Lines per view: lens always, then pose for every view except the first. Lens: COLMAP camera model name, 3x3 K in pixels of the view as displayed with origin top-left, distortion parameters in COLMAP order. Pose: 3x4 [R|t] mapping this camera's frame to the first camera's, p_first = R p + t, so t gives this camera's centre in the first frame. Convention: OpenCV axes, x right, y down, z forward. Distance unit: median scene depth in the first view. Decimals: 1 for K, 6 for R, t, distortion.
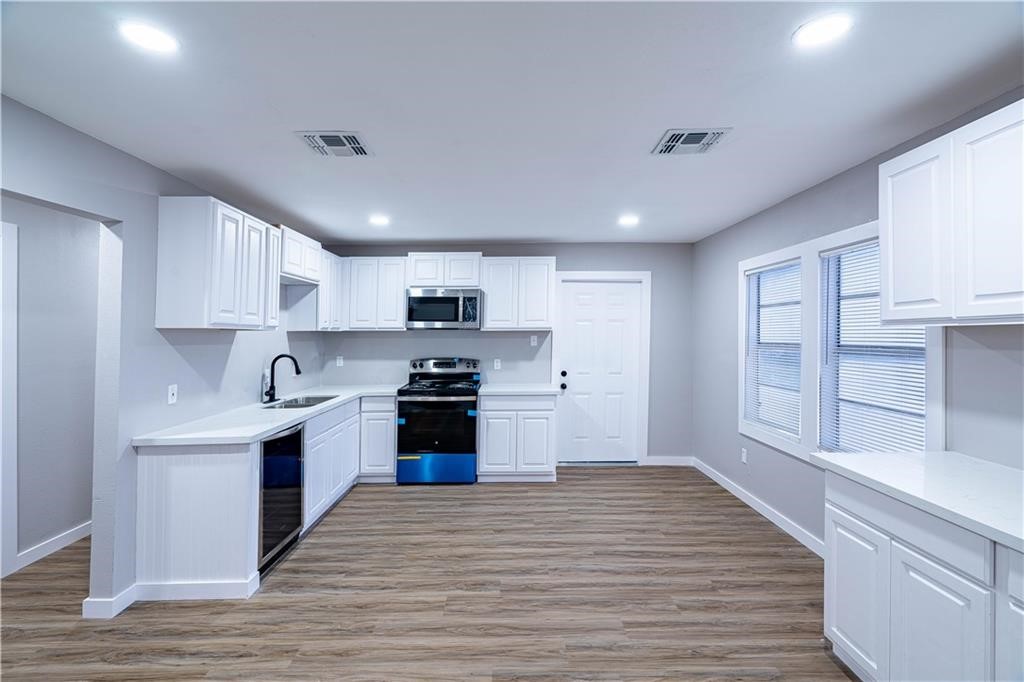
lens RADIAL K [[465.9, 0, 512.0], [0, 465.9, 329.8], [0, 0, 1]] dist [-0.000165, 0.000589]
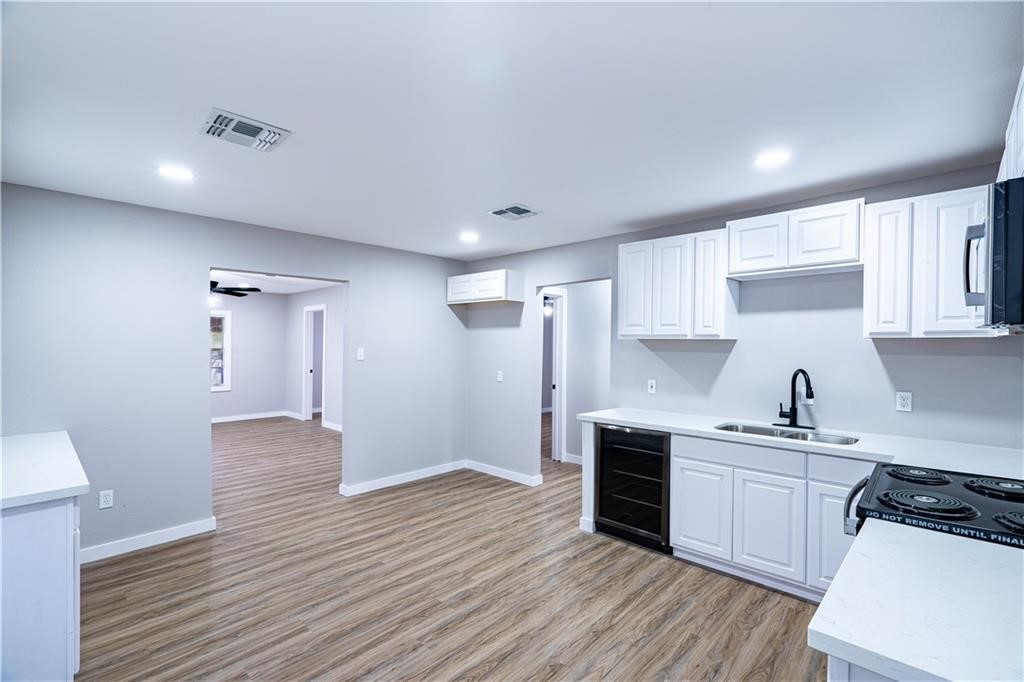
lens RADIAL K [[465.9, 0, 512.0], [0, 465.9, 329.8], [0, 0, 1]] dist [-0.000165, 0.000589]
pose [[-0.699031, -0.014972, -0.714935, 0.413620], [0.011128, 0.999432, -0.031810, 0.007857], [0.715005, -0.030192, -0.698467, 1.274779]]
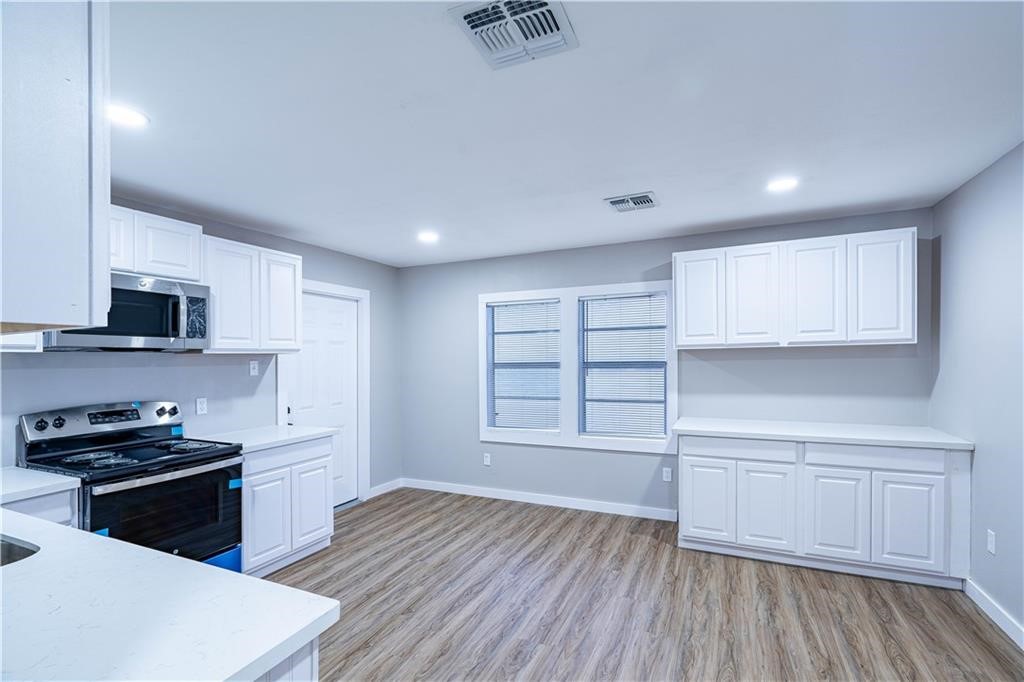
lens RADIAL K [[464.1, 0, 516.0], [0, 464.1, 367.2], [0, 0, 1]] dist [-0.002196, -0.000027]
pose [[0.429206, -0.022157, 0.902935, -0.578254], [0.005445, 0.999744, 0.021945, 0.011768], [-0.903190, -0.004502, 0.429217, 0.466328]]
